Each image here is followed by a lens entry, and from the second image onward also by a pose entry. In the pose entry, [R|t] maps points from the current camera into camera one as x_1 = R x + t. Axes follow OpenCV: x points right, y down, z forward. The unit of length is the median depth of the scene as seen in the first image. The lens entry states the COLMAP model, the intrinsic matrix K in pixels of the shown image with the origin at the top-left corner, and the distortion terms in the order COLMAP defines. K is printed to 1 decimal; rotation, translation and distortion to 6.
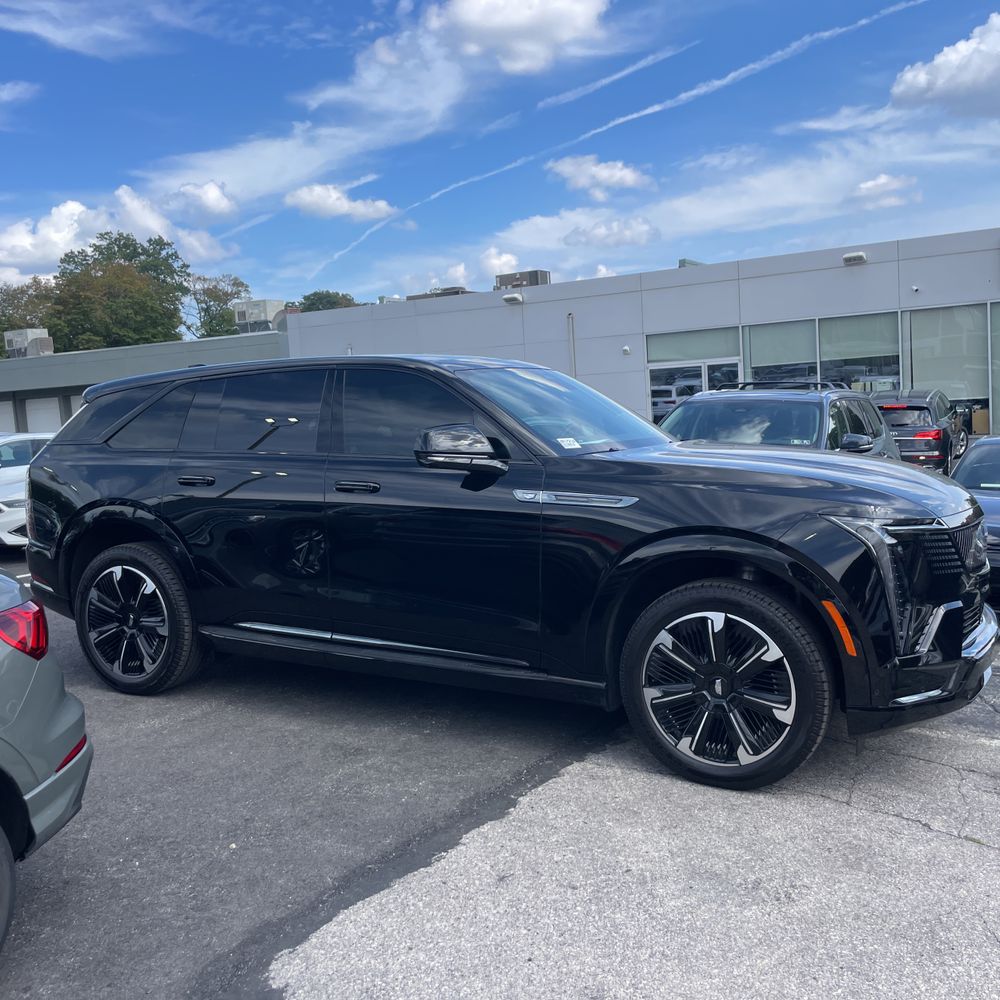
lens RADIAL K [[1014.3, 0, 500.0], [0, 1014.3, 500.0], [0, 0, 1]] dist [0.084787, -0.078520]
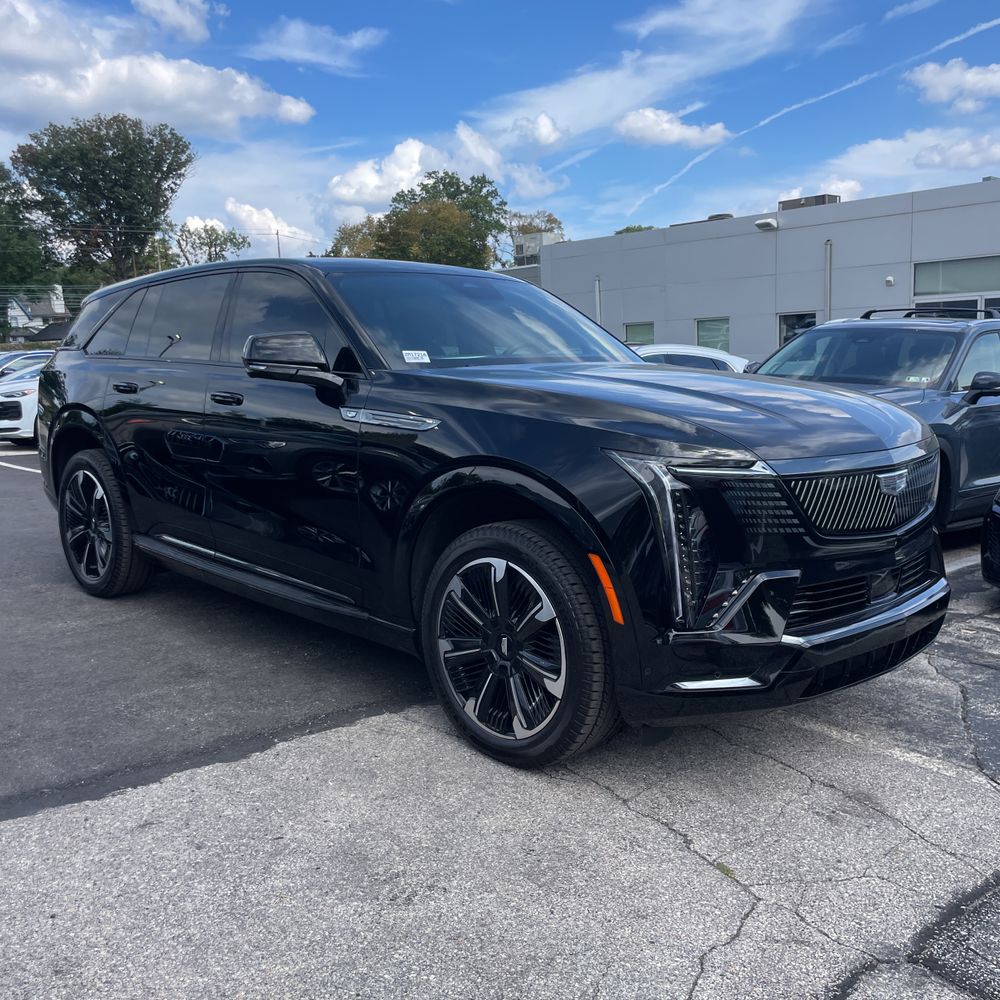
lens RADIAL K [[1008.1, 0, 511.0], [0, 1008.1, 504.3], [0, 0, 1]] dist [0.116268, -0.126633]
pose [[0.958891, 0.070025, -0.274999, 0.442689], [-0.052135, 0.996053, 0.071840, 0.004417], [0.278944, -0.054549, 0.958757, 0.198618]]
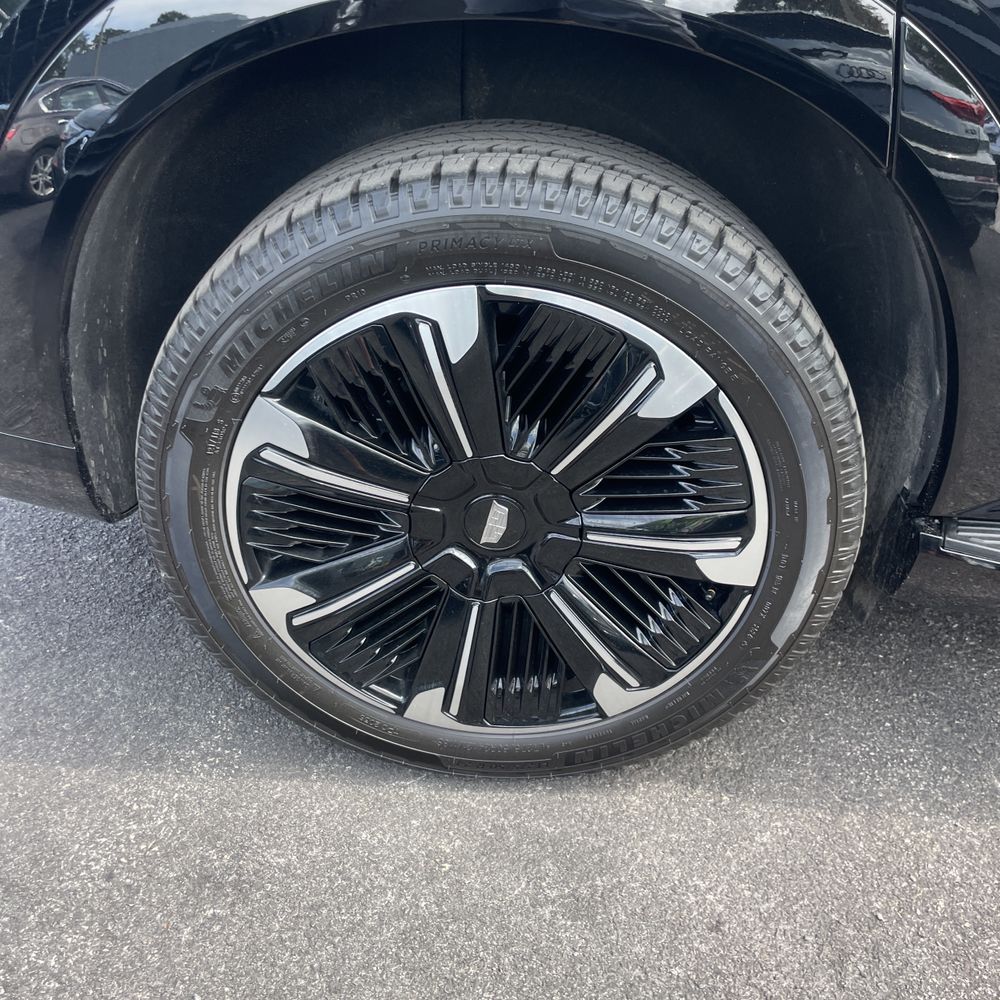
lens RADIAL K [[1014.3, 0, 500.0], [0, 1014.3, 500.0], [0, 0, 1]] dist [0.084787, -0.078520]
pose [[0.892641, -0.345320, 0.289735, 0.132622], [0.189701, 0.870848, 0.453472, 0.044138], [-0.408908, -0.349824, 0.842862, 0.754136]]
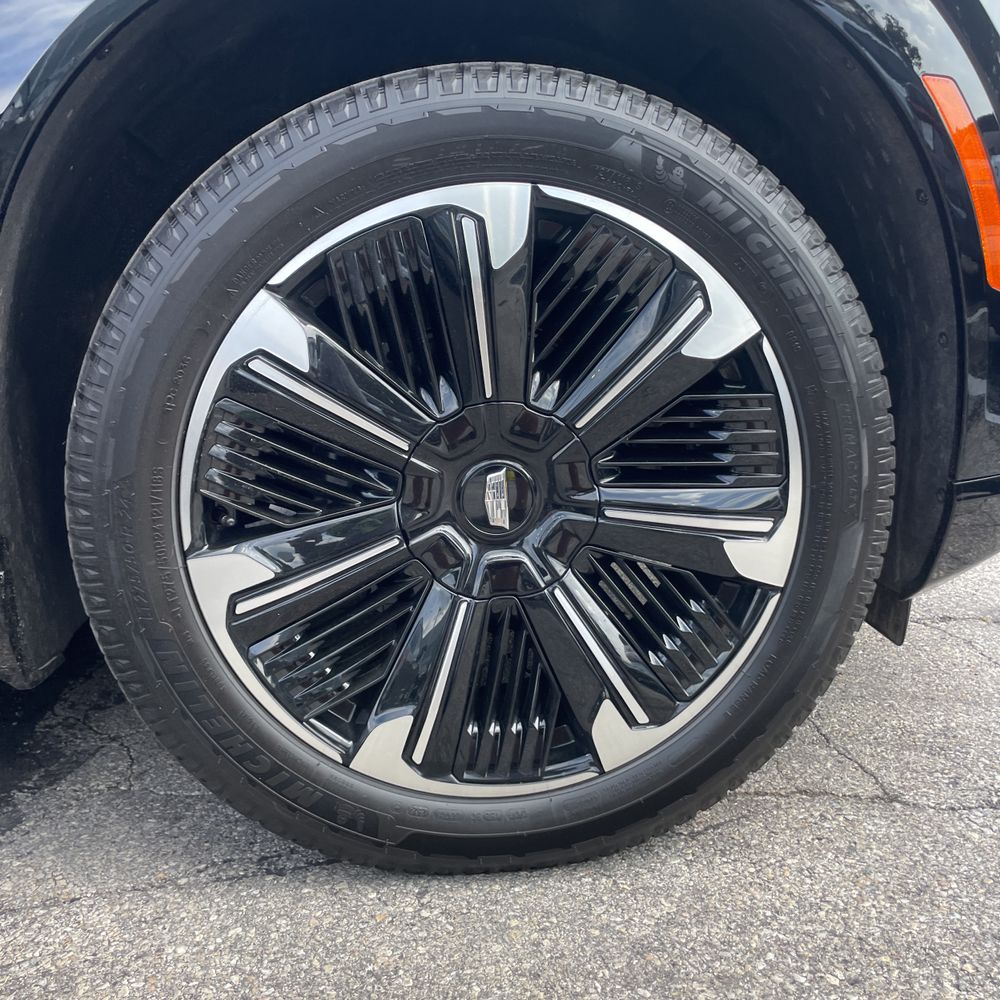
lens RADIAL K [[1014.3, 0, 500.0], [0, 1014.3, 500.0], [0, 0, 1]] dist [0.084787, -0.078520]
pose [[0.811935, -0.124763, 0.570259, 0.068760], [0.069286, 0.990585, 0.118074, 0.152878], [-0.579622, -0.056357, 0.812935, 0.791852]]
